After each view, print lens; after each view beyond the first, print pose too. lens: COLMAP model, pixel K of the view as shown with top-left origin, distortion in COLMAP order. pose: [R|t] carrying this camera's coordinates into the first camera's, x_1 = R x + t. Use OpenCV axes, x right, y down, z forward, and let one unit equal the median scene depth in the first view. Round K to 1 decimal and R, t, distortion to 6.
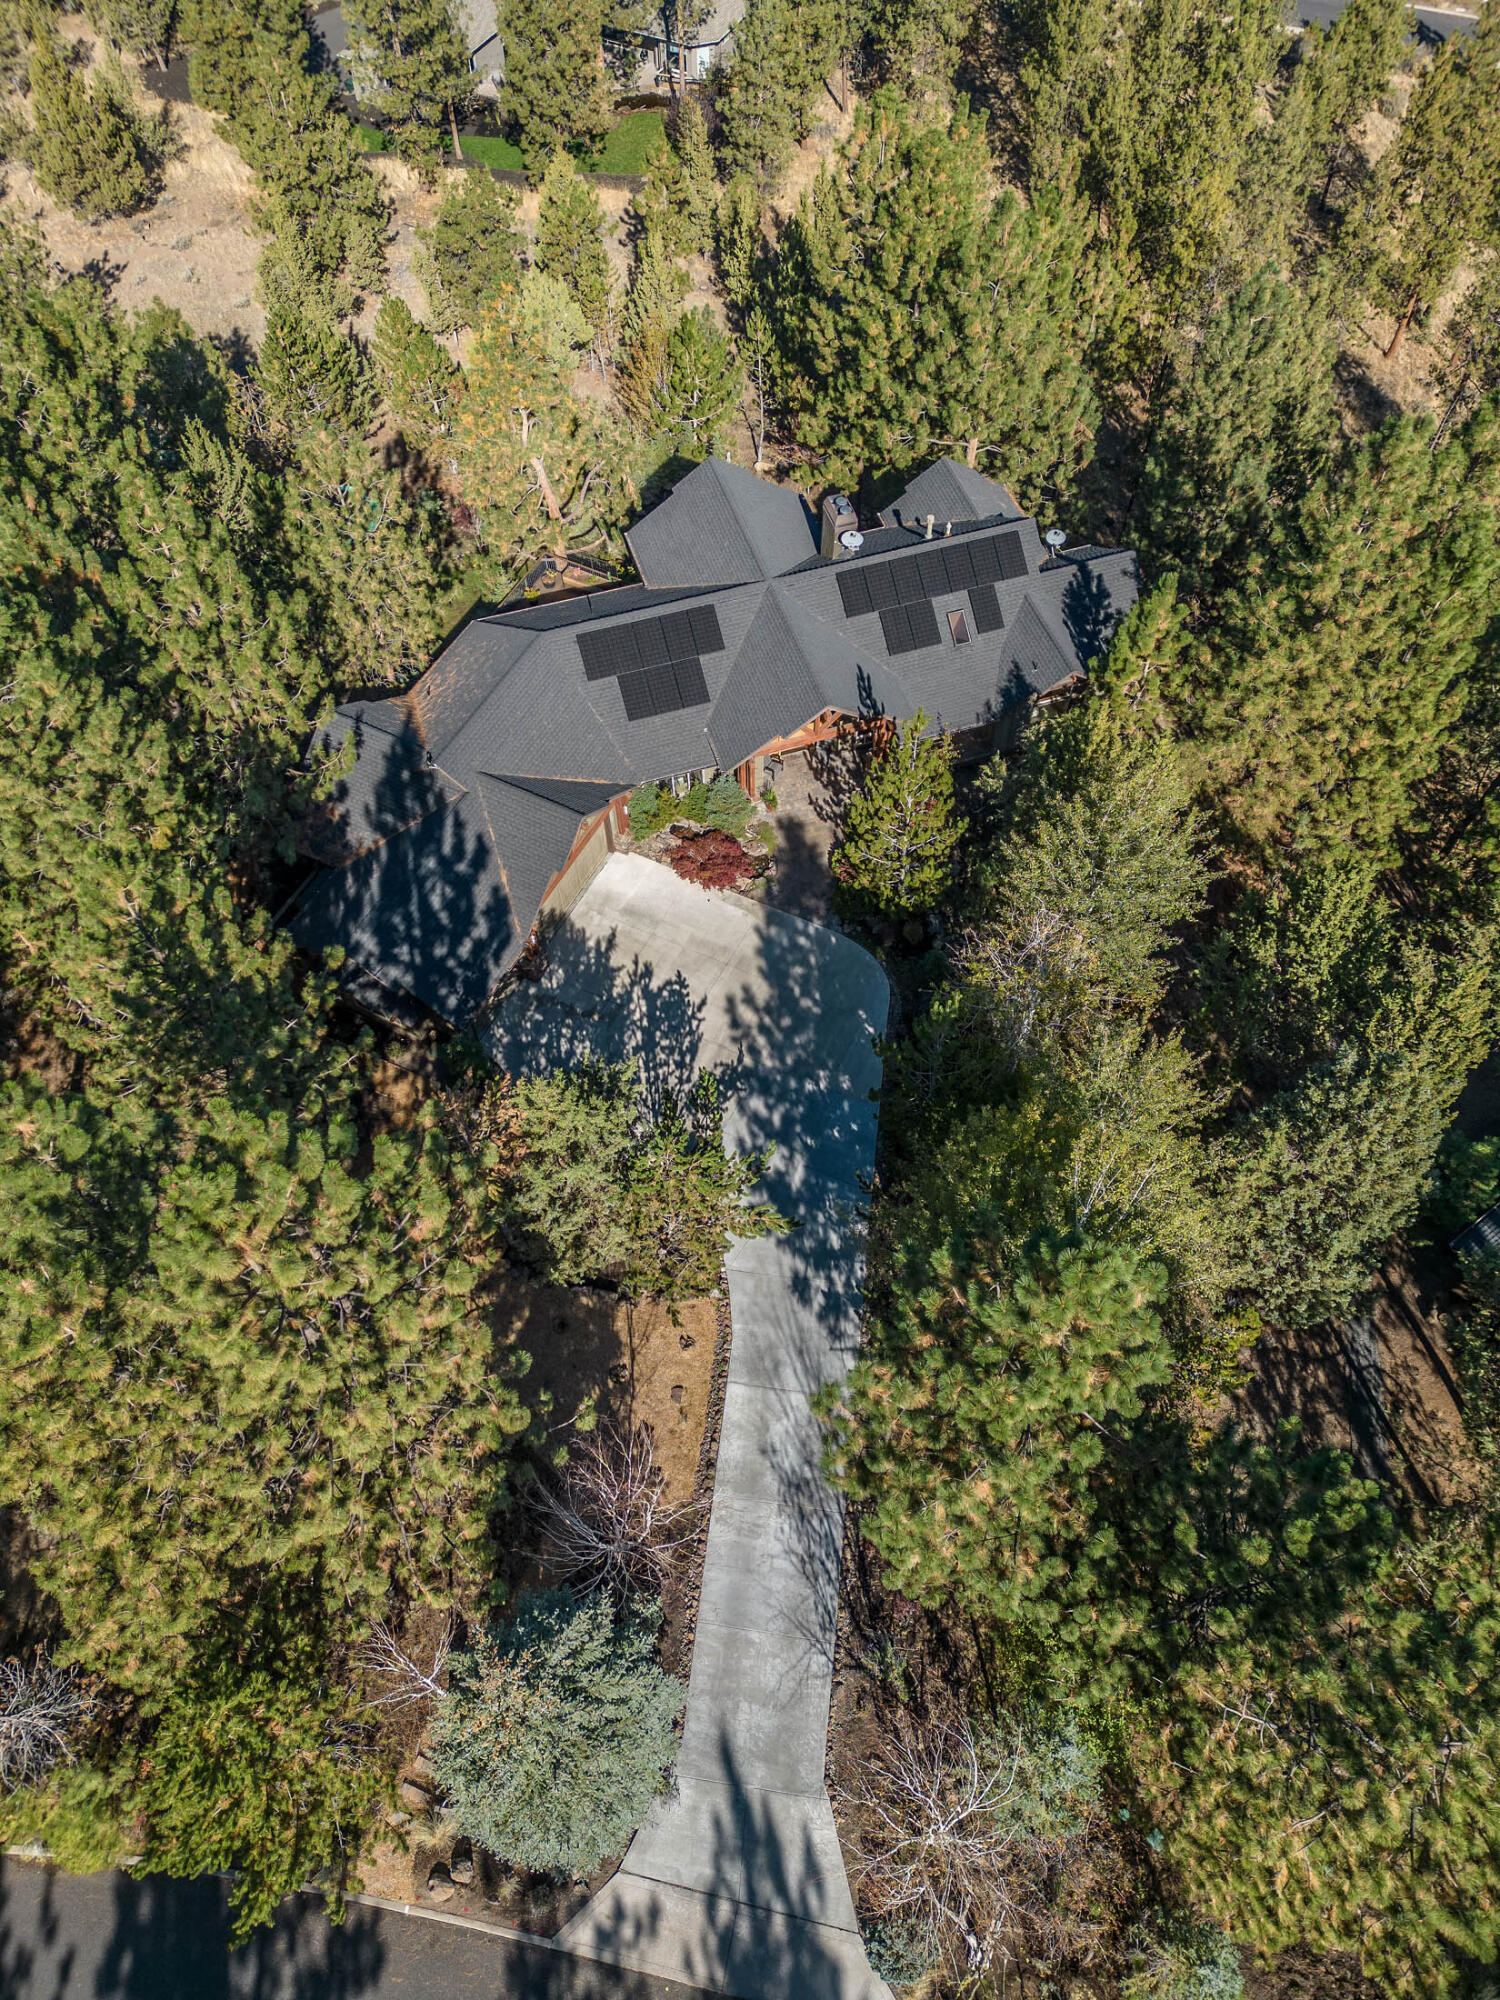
lens RADIAL K [[1401.8, 0, 742.0], [0, 1401.8, 1001.4], [0, 0, 1]] dist [0.054922, -0.049656]
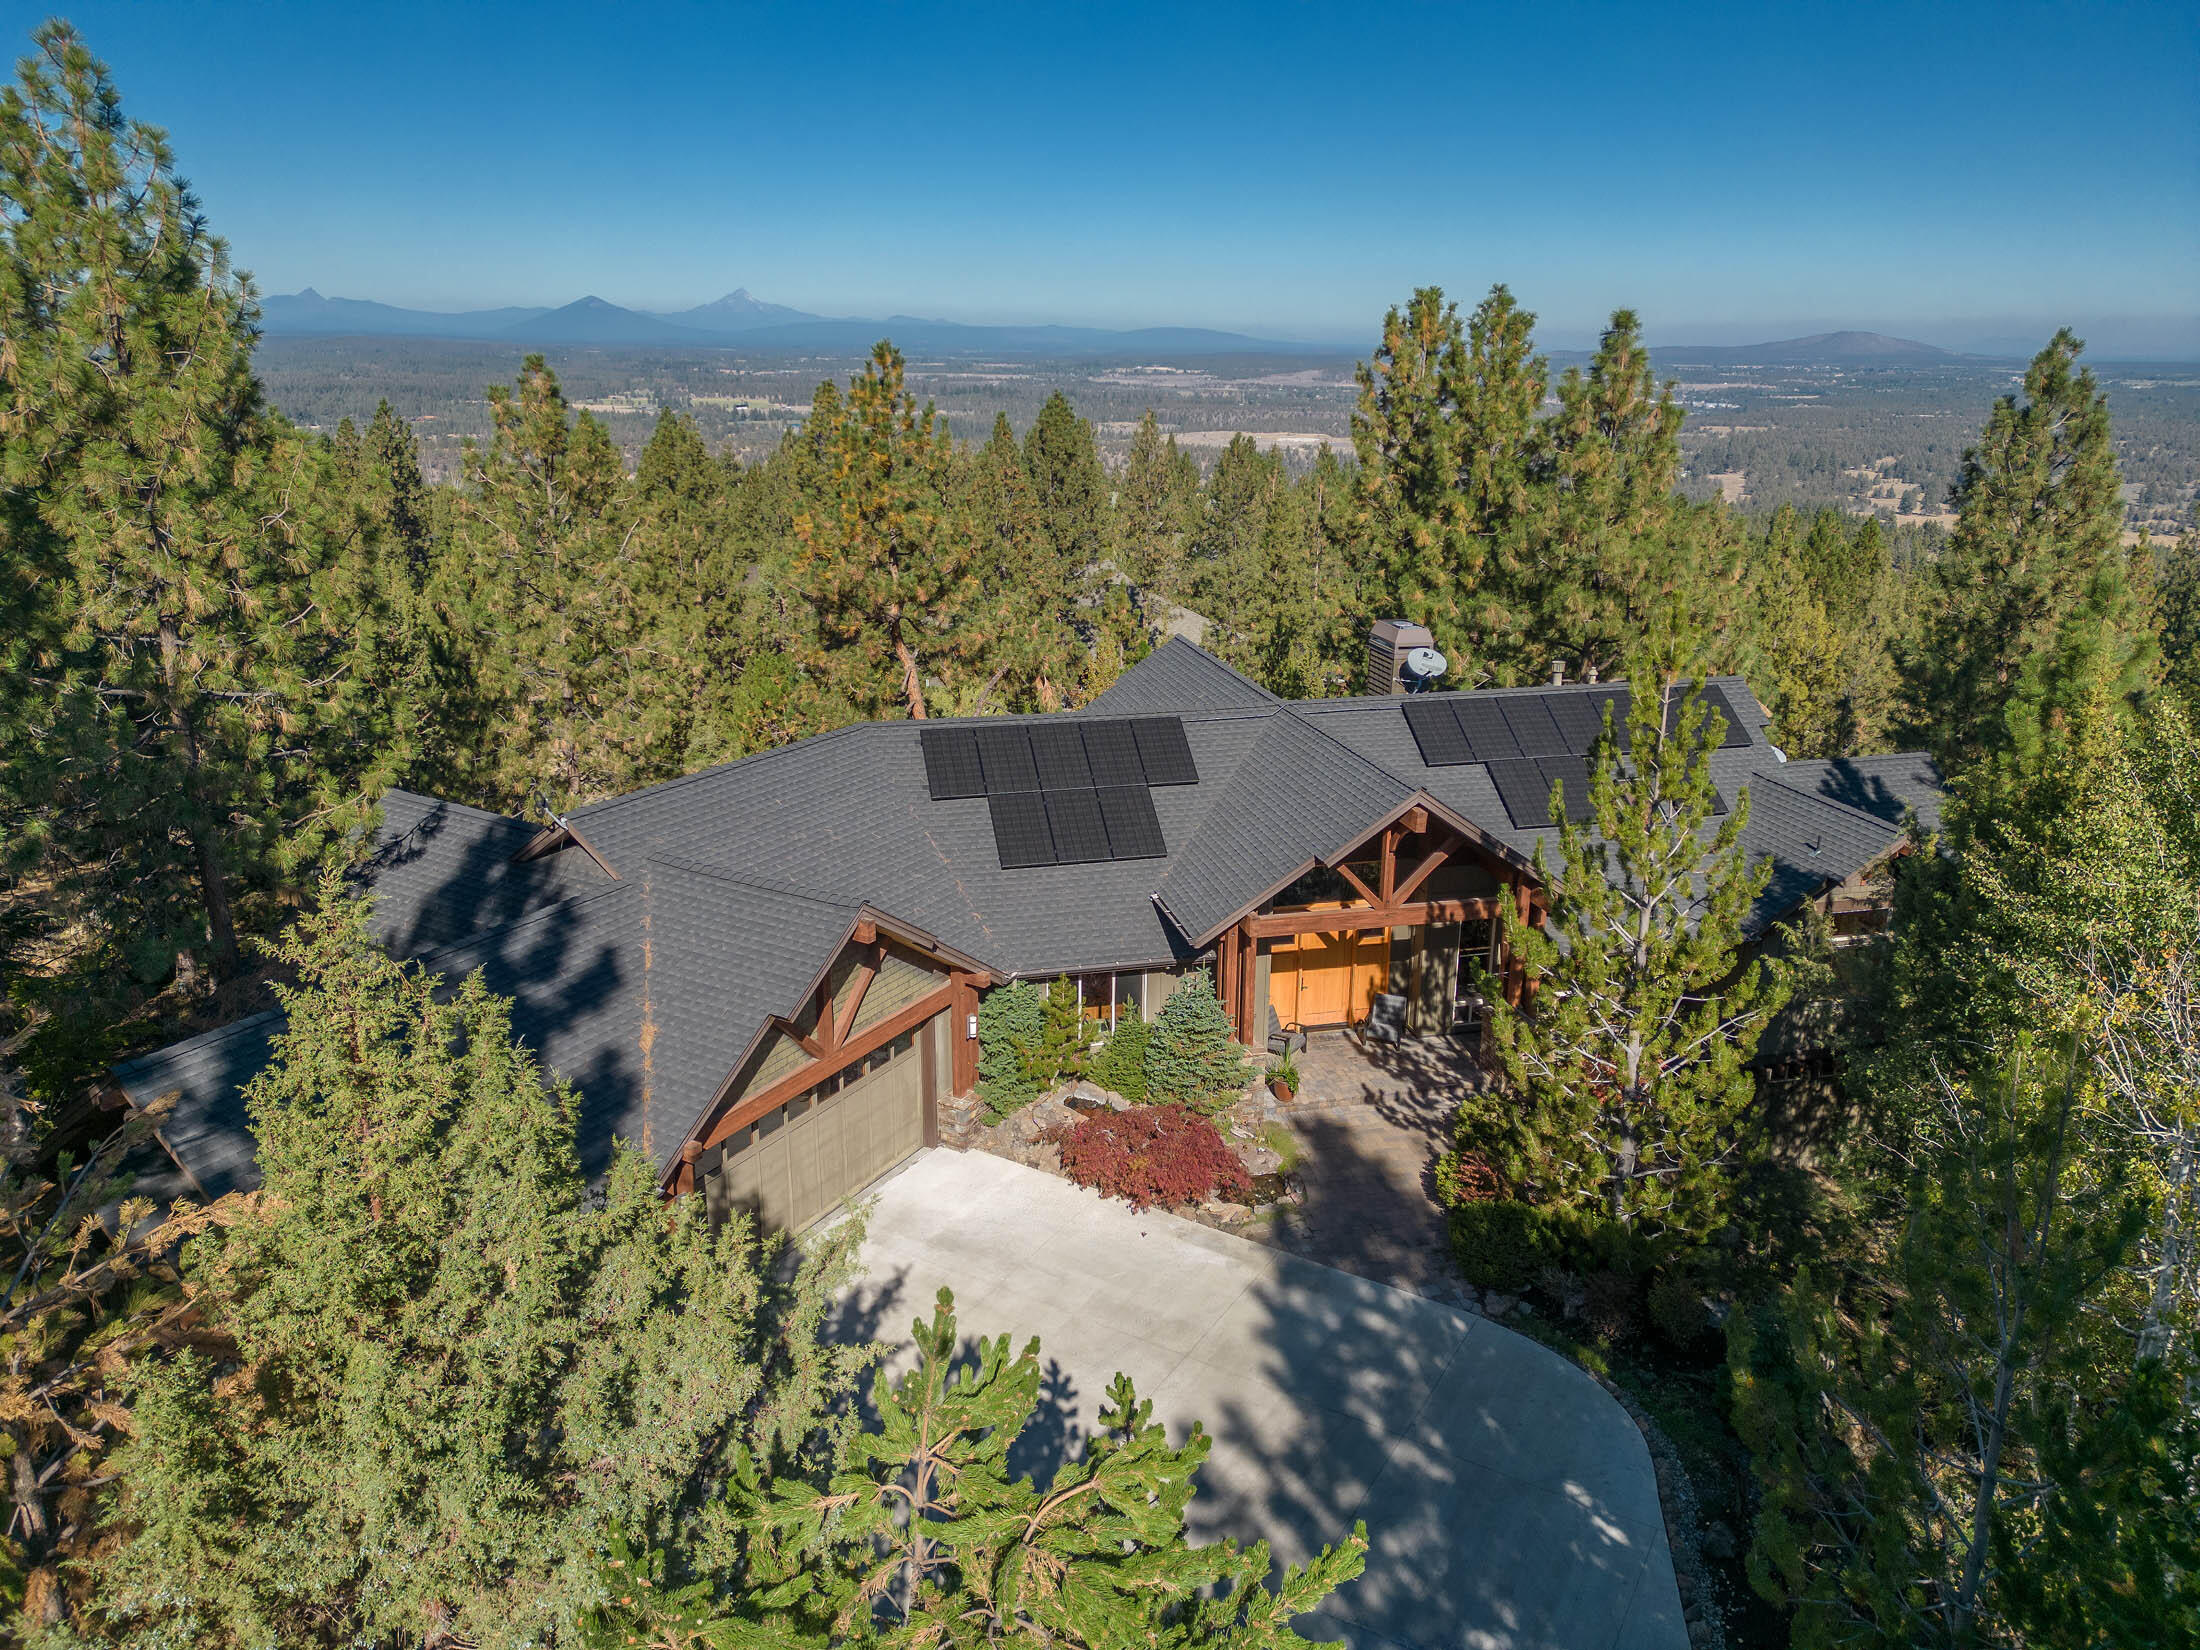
lens RADIAL K [[1540.9, 0, 1103.4], [0, 1540.9, 818.4], [0, 0, 1]] dist [0.054536, -0.047053]
pose [[0.997544, 0.030451, -0.063083, -0.010429], [-0.064170, 0.758386, -0.648639, 0.145371], [0.028089, 0.651094, 0.758477, 0.628558]]
